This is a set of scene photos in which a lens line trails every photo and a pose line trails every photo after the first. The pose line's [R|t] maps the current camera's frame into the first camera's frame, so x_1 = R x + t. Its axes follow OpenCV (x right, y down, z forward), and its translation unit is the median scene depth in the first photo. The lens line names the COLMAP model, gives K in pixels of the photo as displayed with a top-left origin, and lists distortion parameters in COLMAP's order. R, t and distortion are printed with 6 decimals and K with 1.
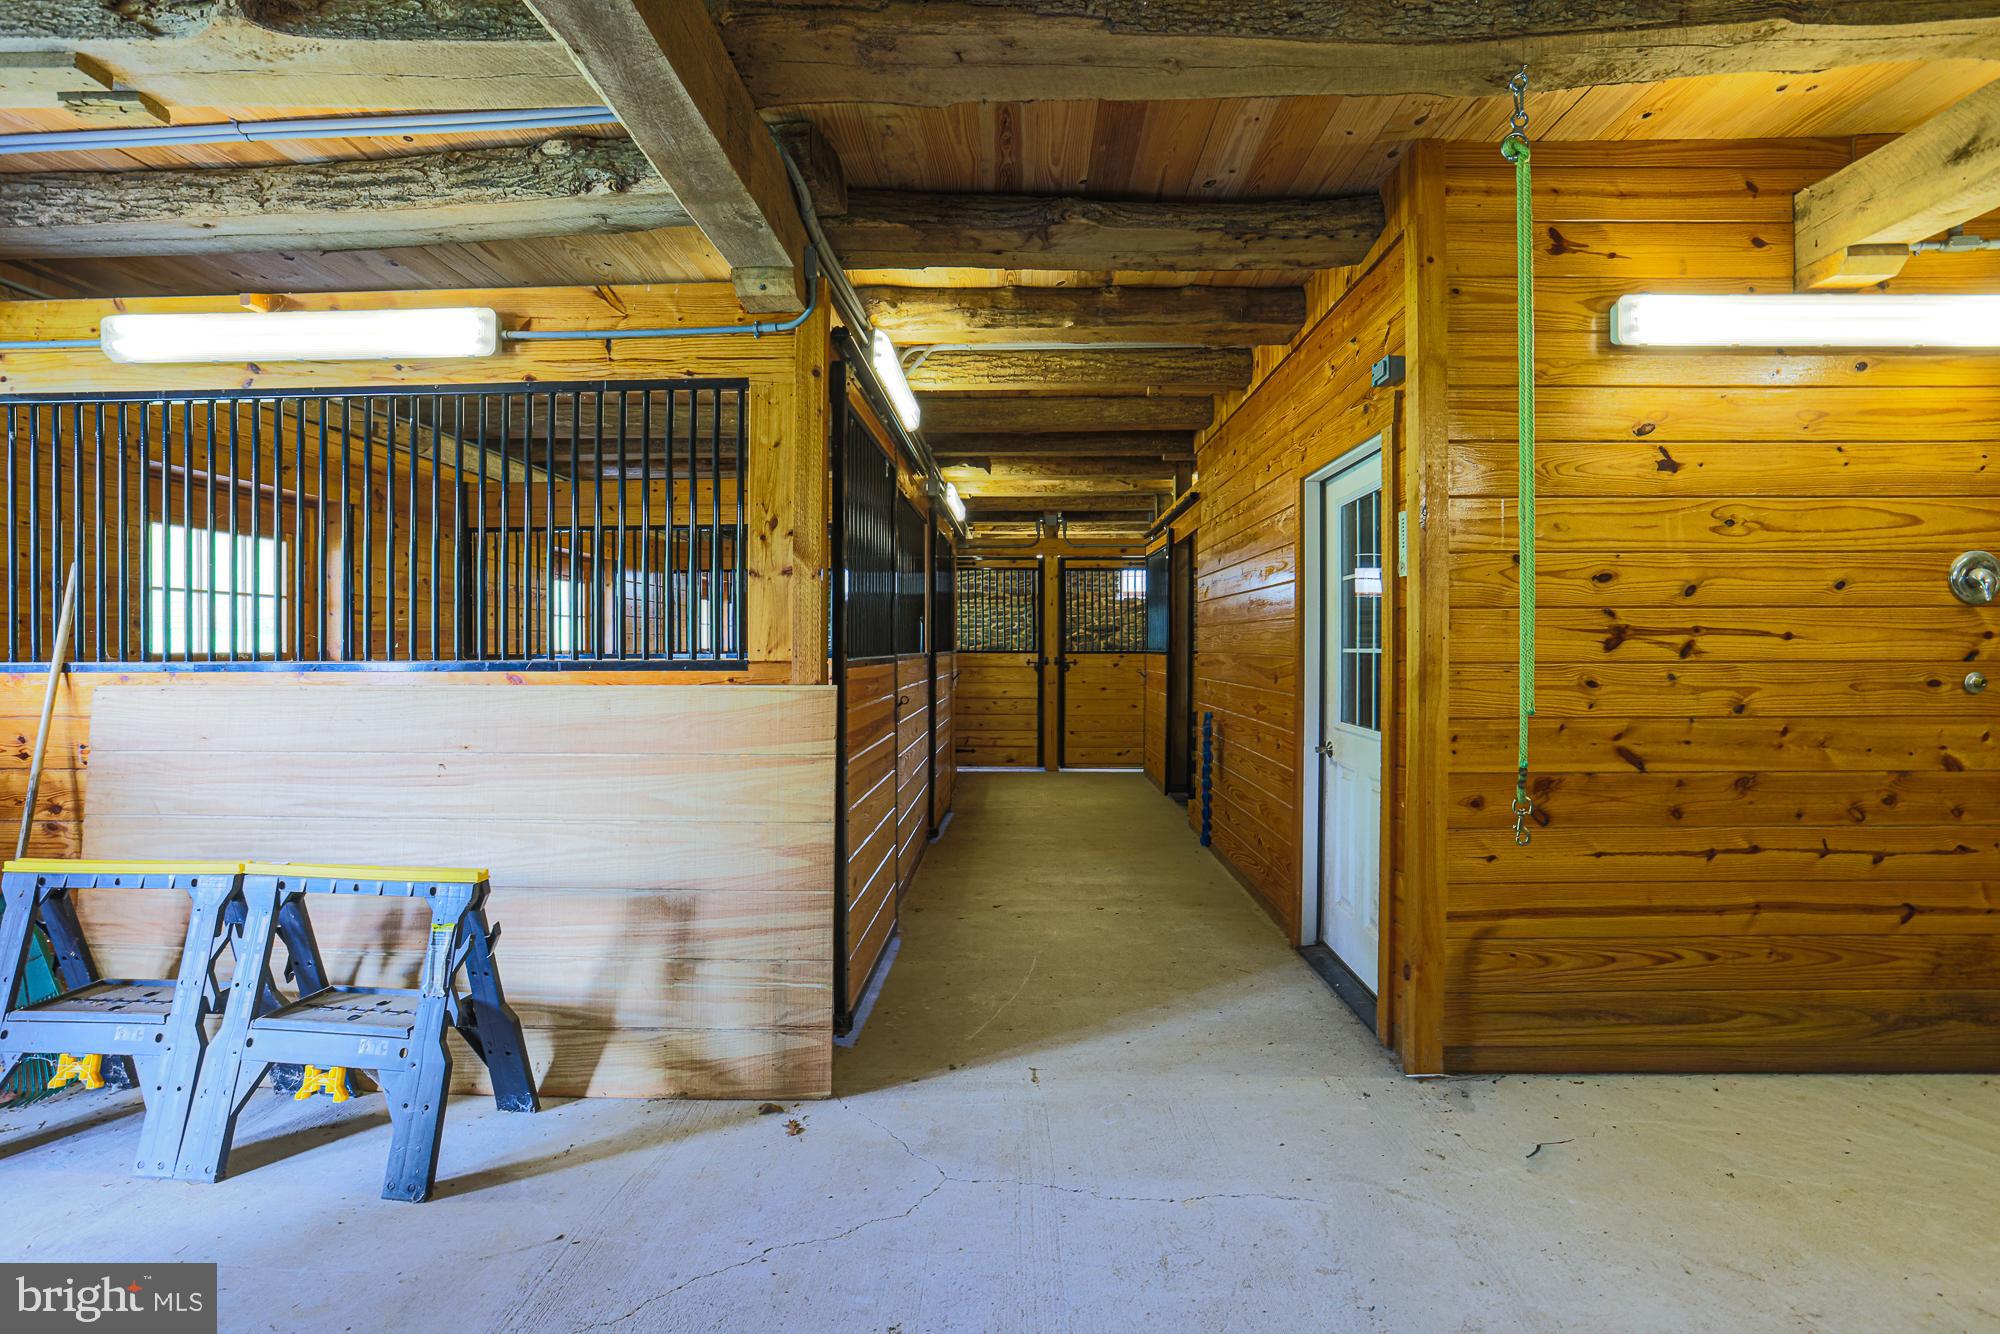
lens RADIAL K [[941.7, 0, 1008.2], [0, 941.7, 659.8], [0, 0, 1]] dist [-0.050752, 0.017705]
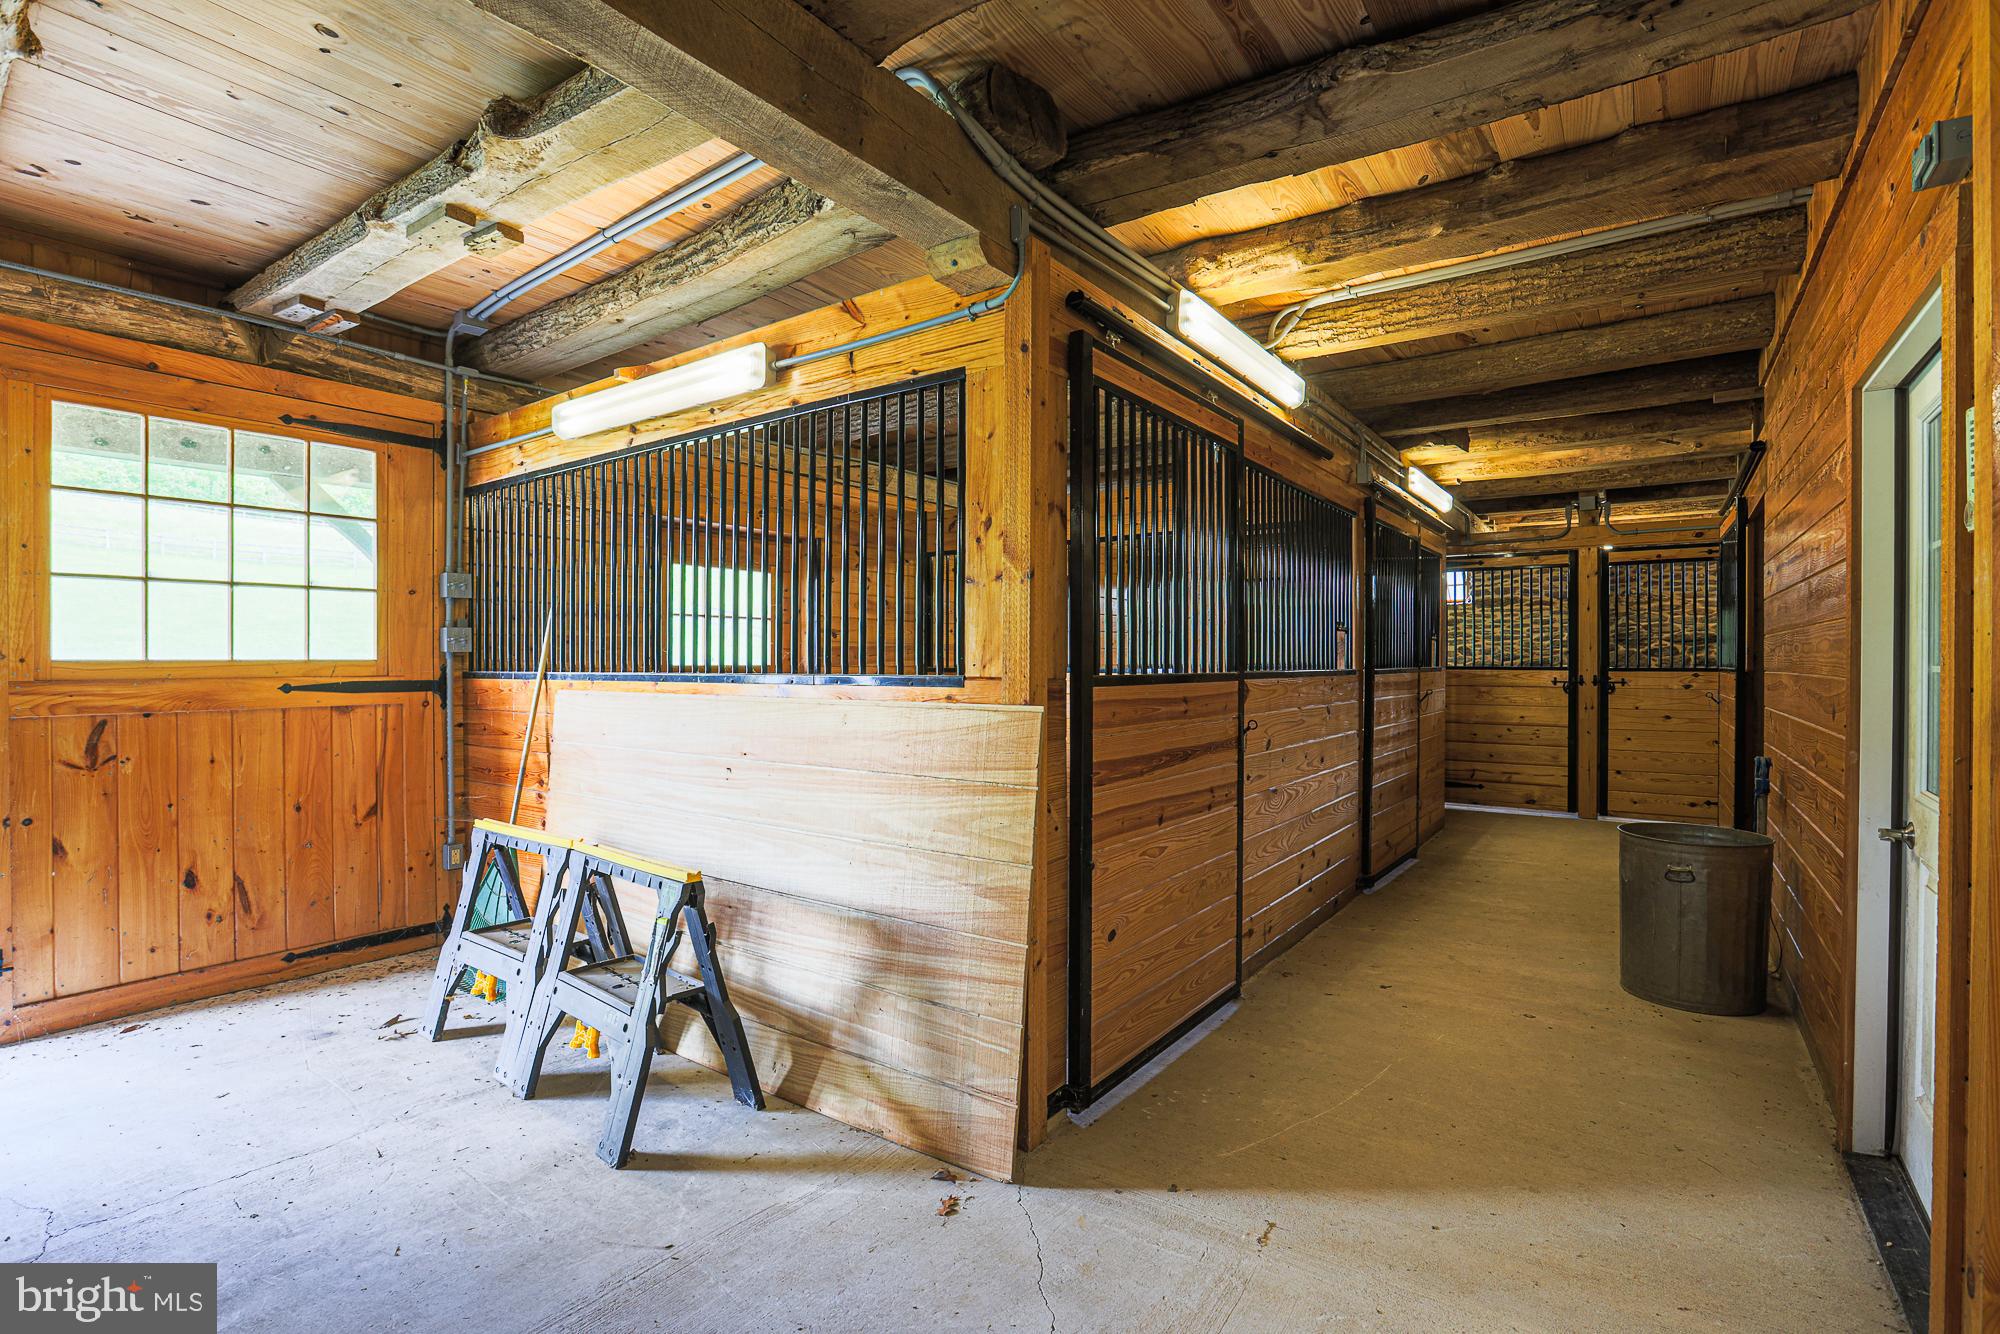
lens RADIAL K [[941.7, 0, 983.2], [0, 941.7, 670.9], [0, 0, 1]] dist [-0.050752, 0.017705]
pose [[0.820453, 0.007106, -0.571670, 0.261833], [-0.009269, 0.999957, -0.000874, -0.003841], [0.571639, 0.006016, 0.820483, 0.259325]]
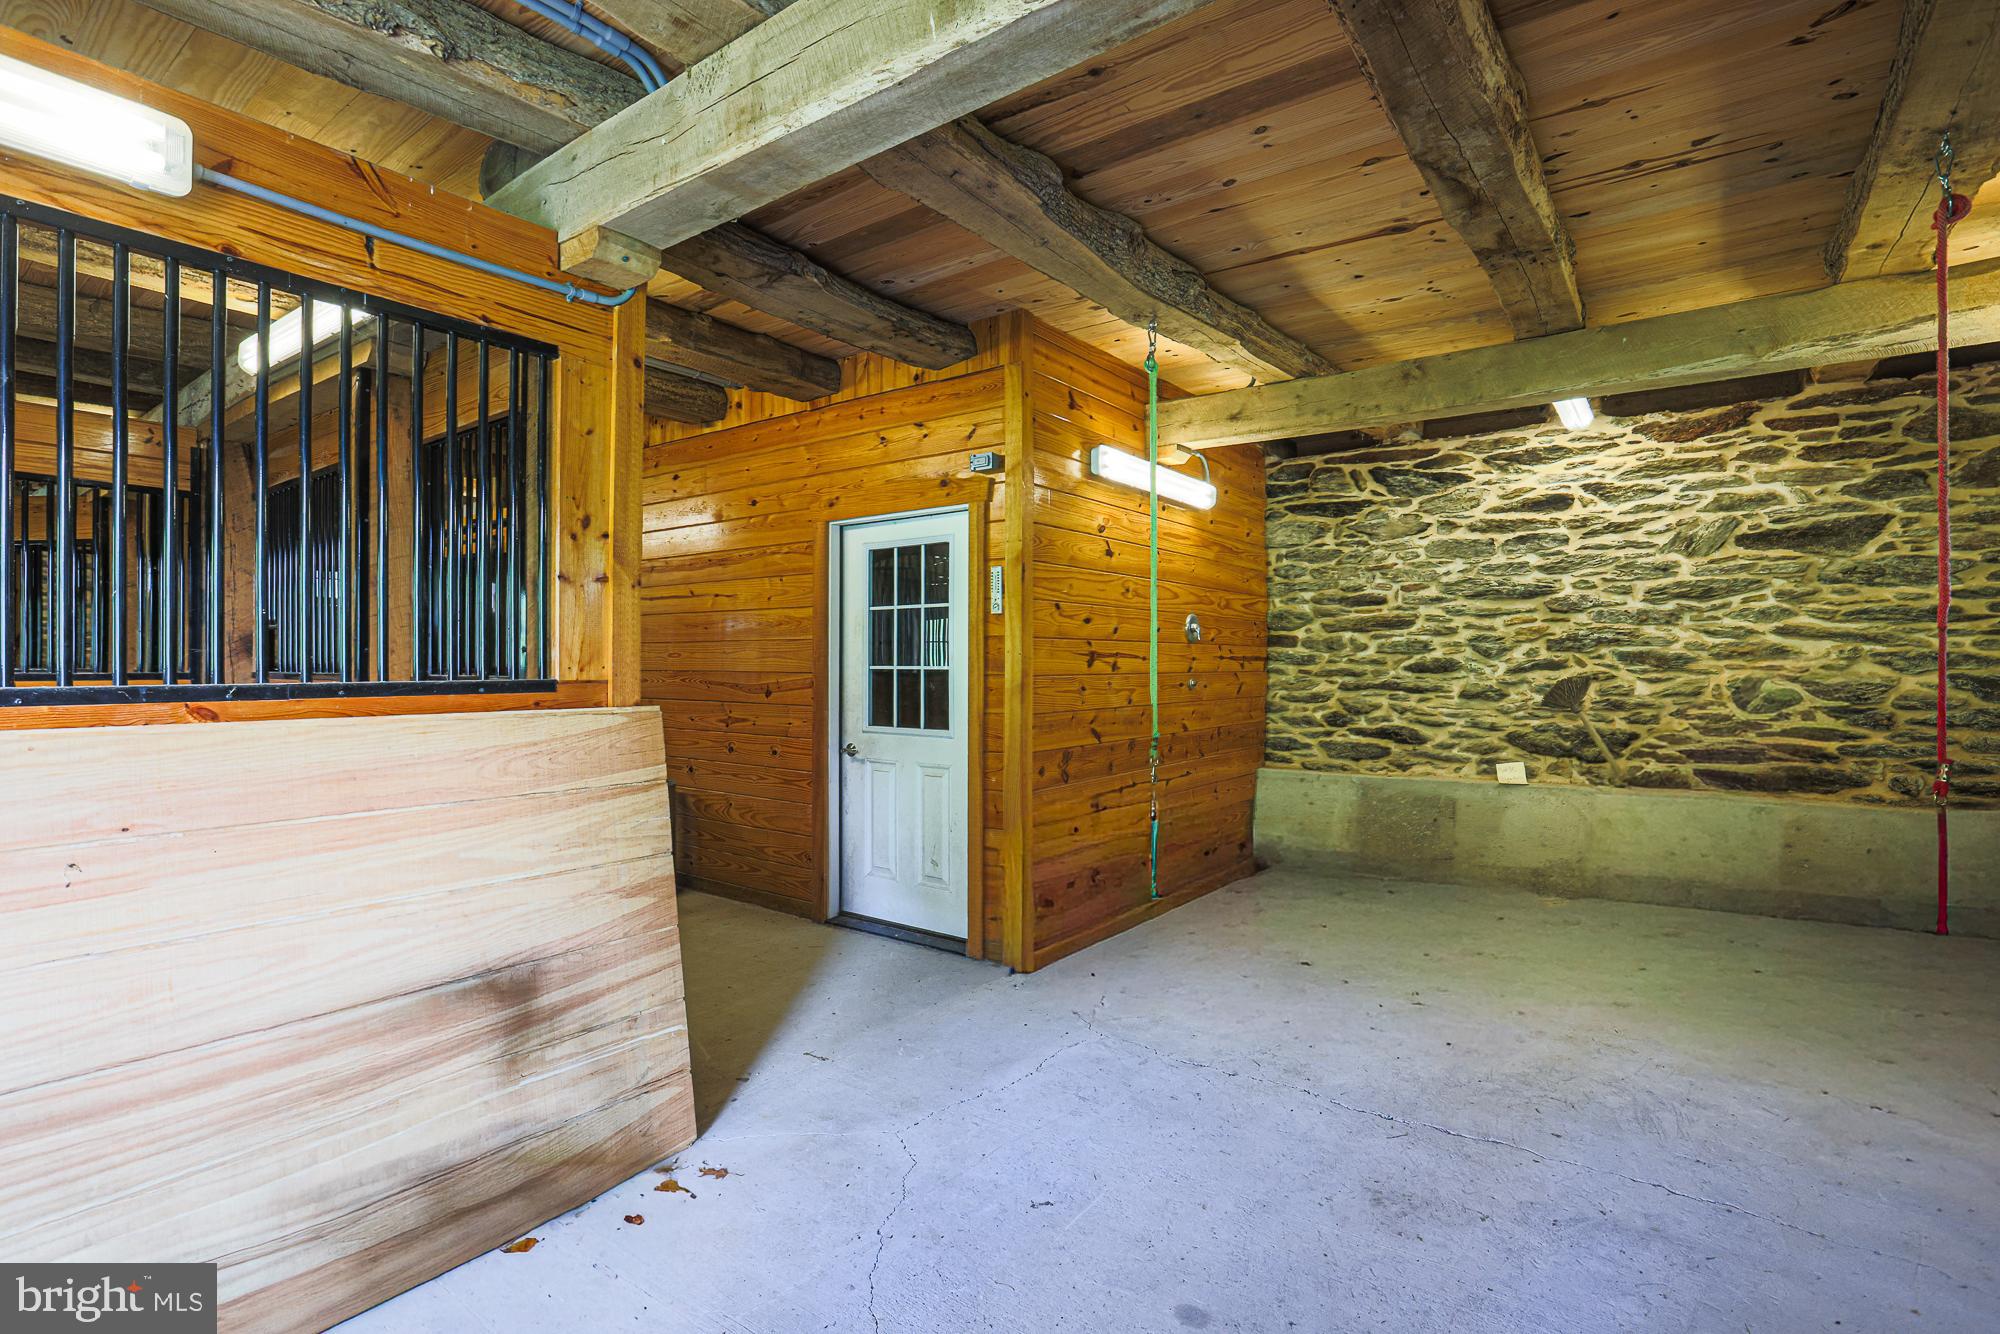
lens RADIAL K [[941.7, 0, 1017.4], [0, 941.7, 679.2], [0, 0, 1]] dist [-0.050752, 0.017705]
pose [[0.570502, -0.011551, 0.821215, -0.731425], [0.012070, 0.999911, 0.005679, 0.000141], [-0.821208, 0.006672, 0.570590, 0.181090]]
